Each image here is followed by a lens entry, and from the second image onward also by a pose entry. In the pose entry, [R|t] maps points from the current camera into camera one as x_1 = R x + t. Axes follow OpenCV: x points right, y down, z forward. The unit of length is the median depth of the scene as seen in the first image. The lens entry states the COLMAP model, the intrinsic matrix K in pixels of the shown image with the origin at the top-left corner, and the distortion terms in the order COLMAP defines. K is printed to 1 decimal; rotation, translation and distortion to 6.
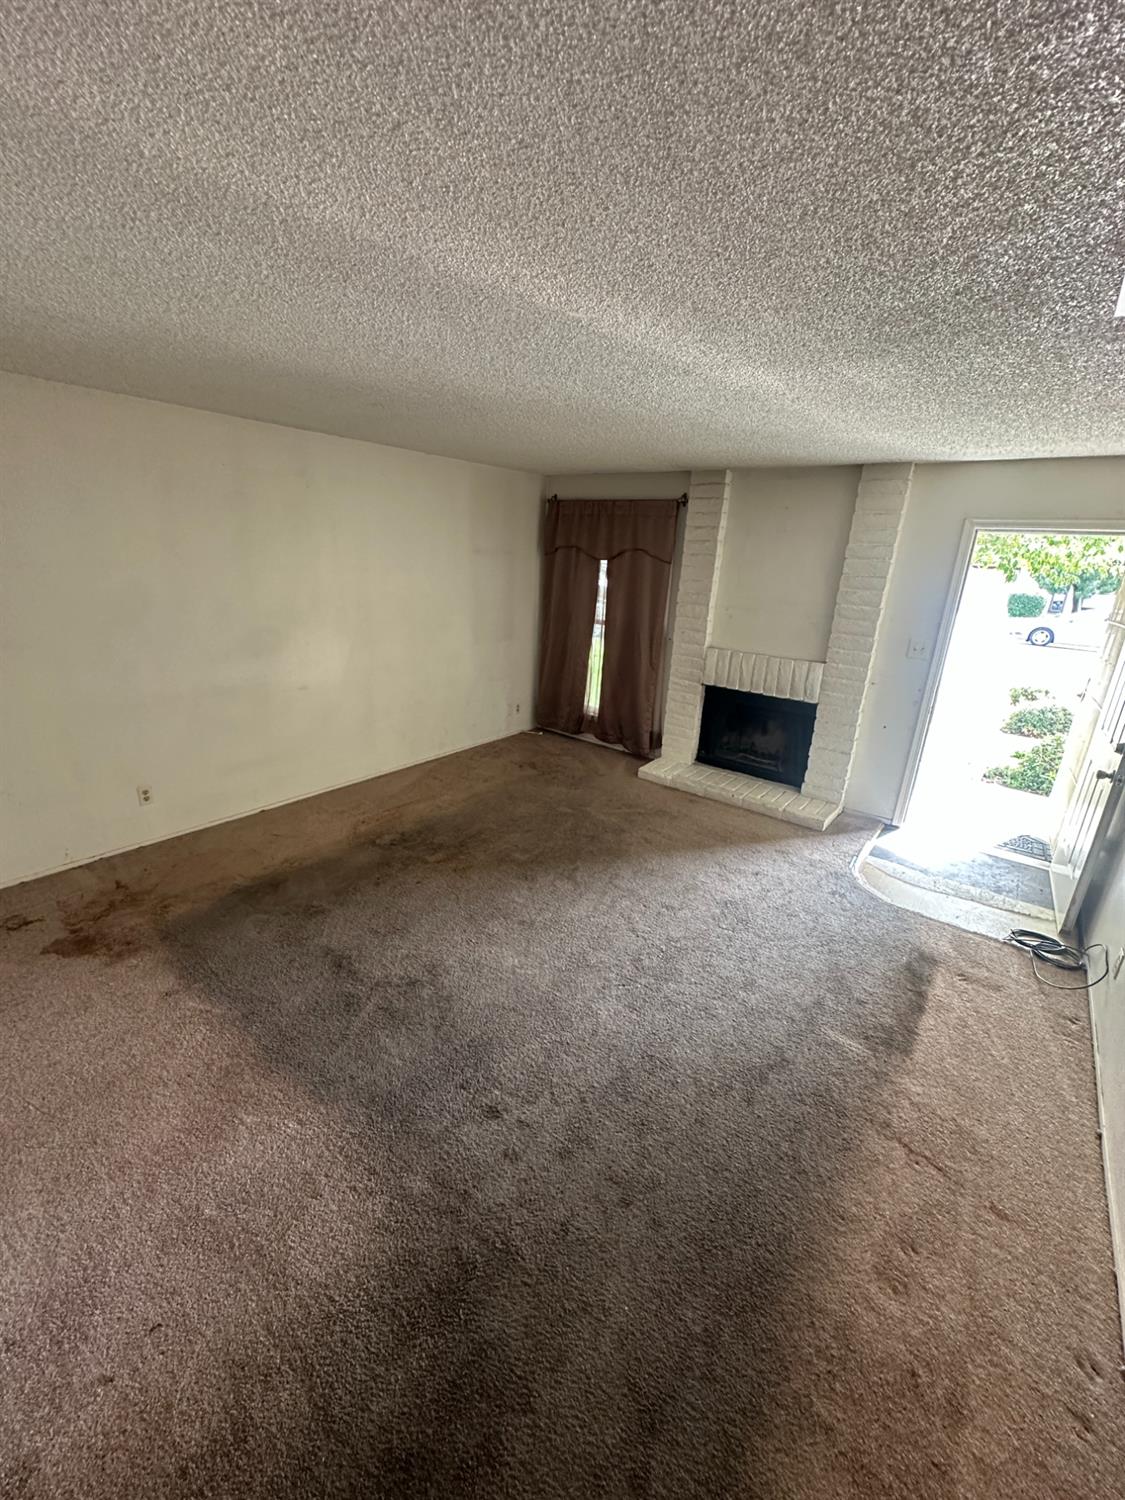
lens RADIAL K [[604.4, 0, 562.5], [0, 604.4, 750.0], [0, 0, 1]] dist [-0.001437, -0.000128]
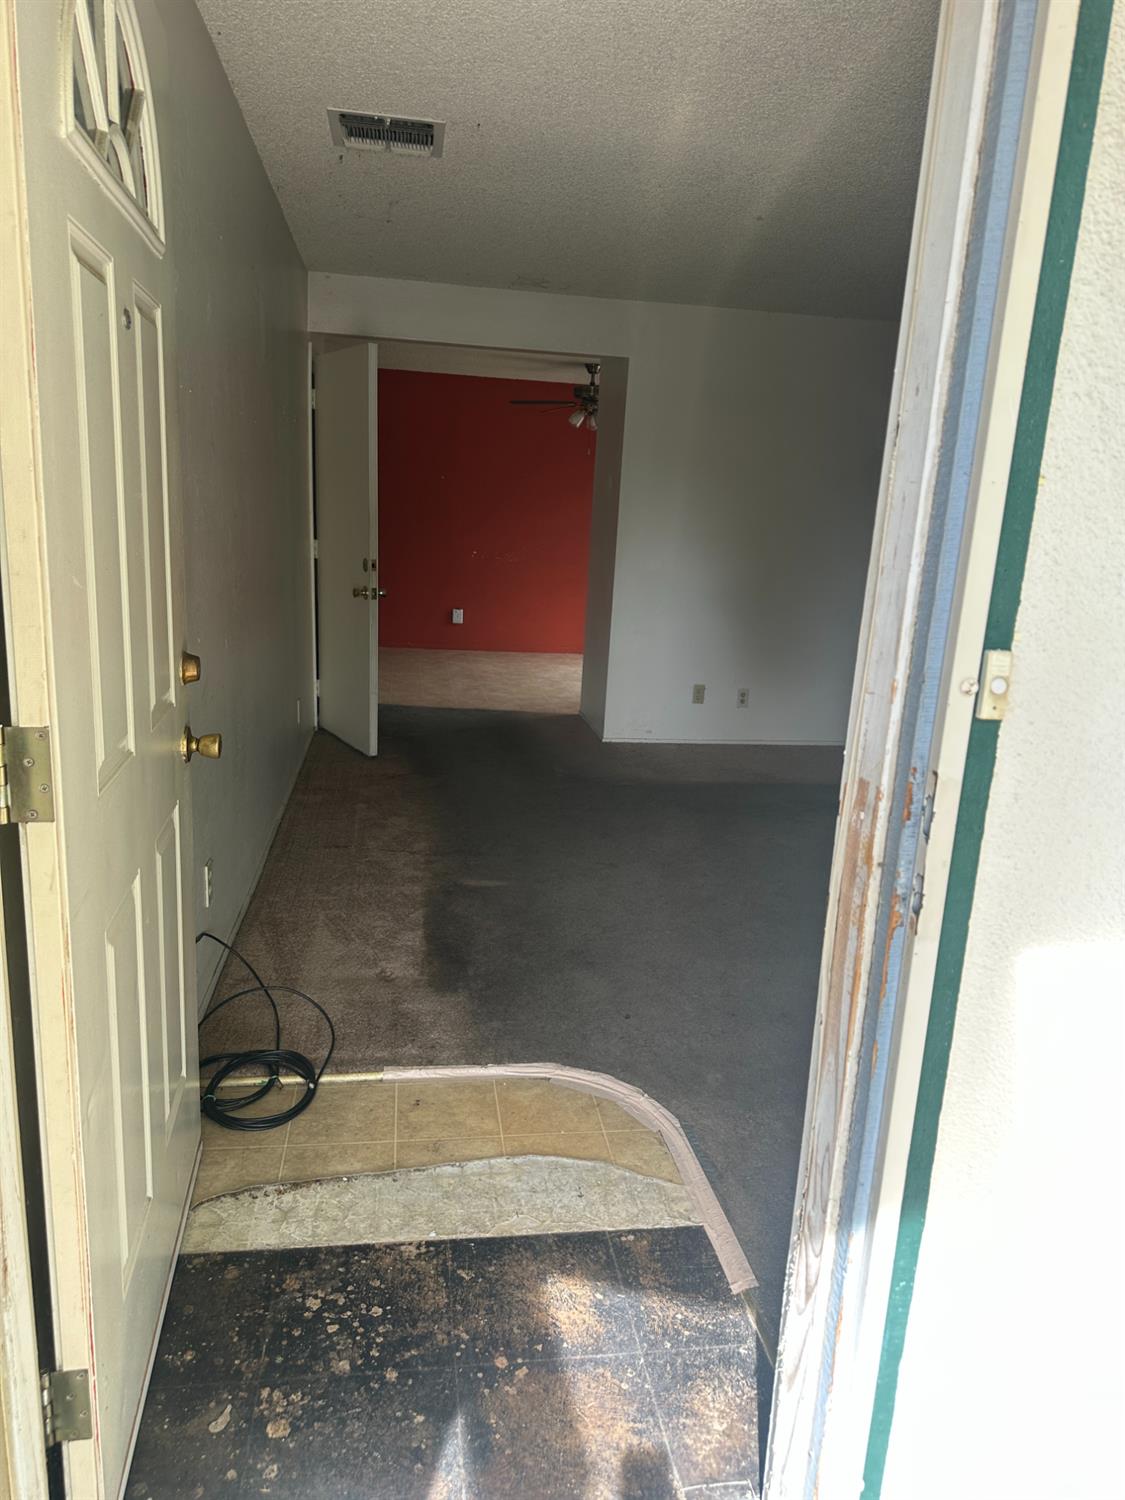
lens RADIAL K [[1033.3, 0, 562.5], [0, 1033.3, 750.0], [0, 0, 1]] dist [0.078092, -0.001682]
pose [[-0.689254, 0.079810, -0.720111, 1.023219], [-0.312100, 0.864265, 0.394512, -0.236544], [0.653852, 0.496665, -0.570790, 1.276707]]
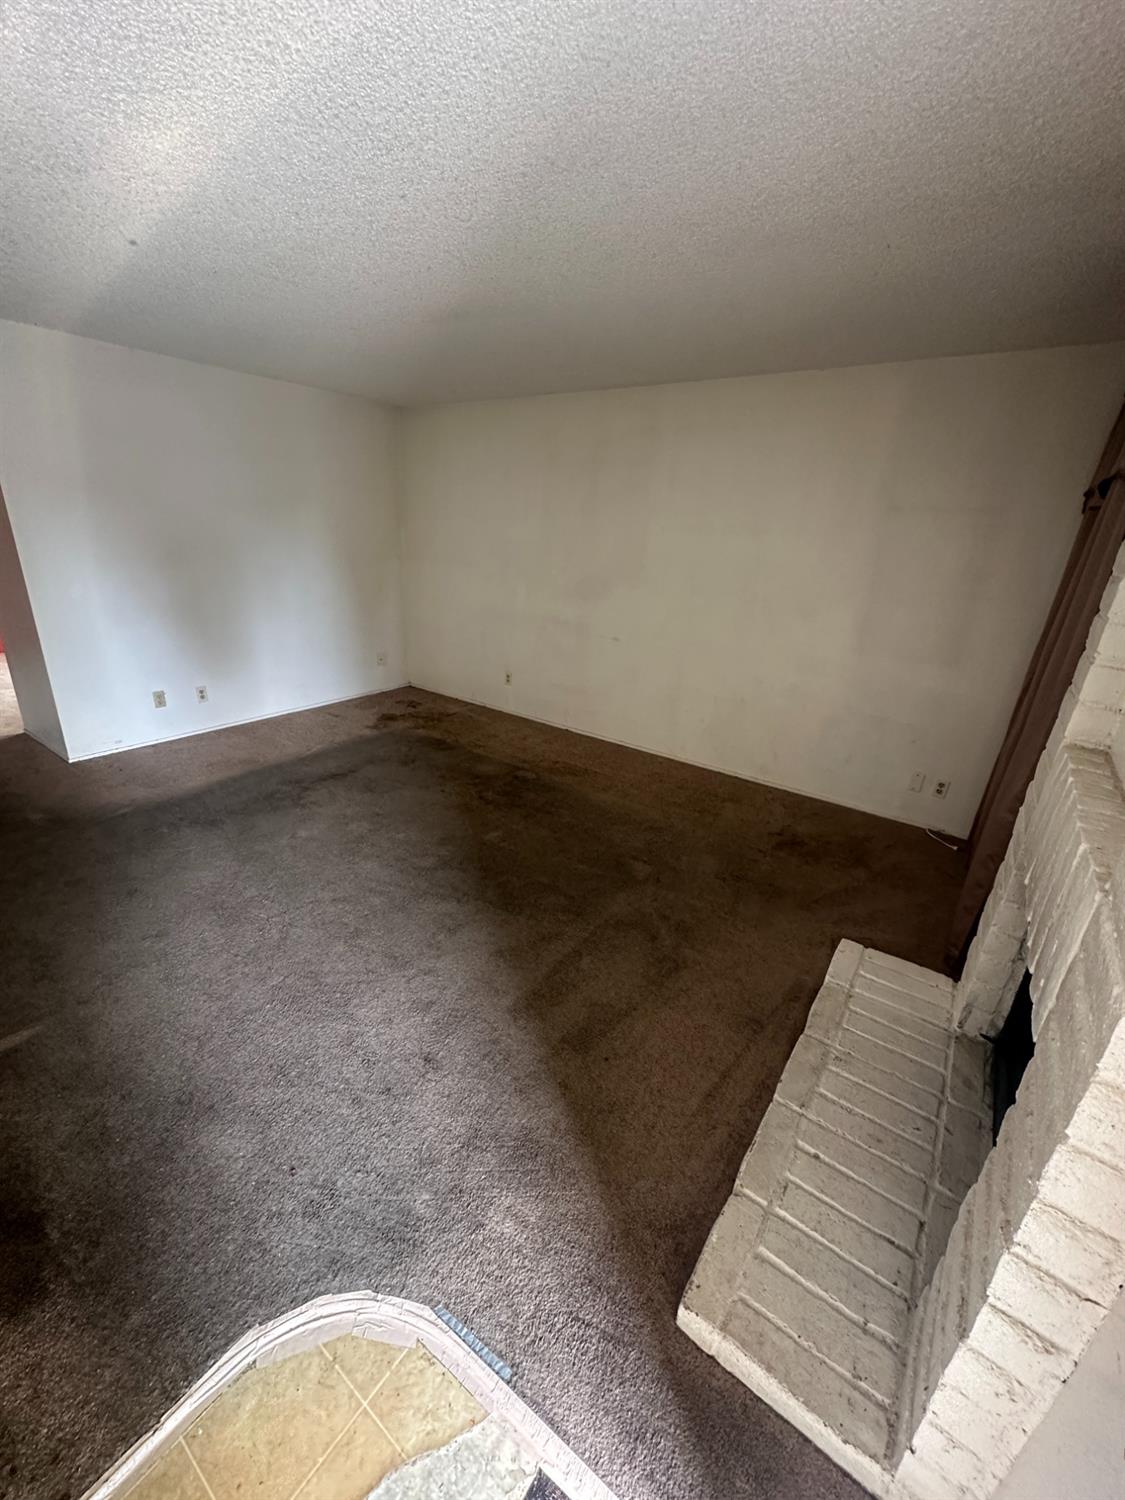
lens RADIAL K [[604.4, 0, 562.5], [0, 604.4, 750.0], [0, 0, 1]] dist [-0.001437, -0.000128]
pose [[0.025526, 0.303098, -0.952617, 0.745983], [-0.359389, 0.892000, 0.274181, -0.214992], [0.932838, 0.335362, 0.131700, 0.967397]]
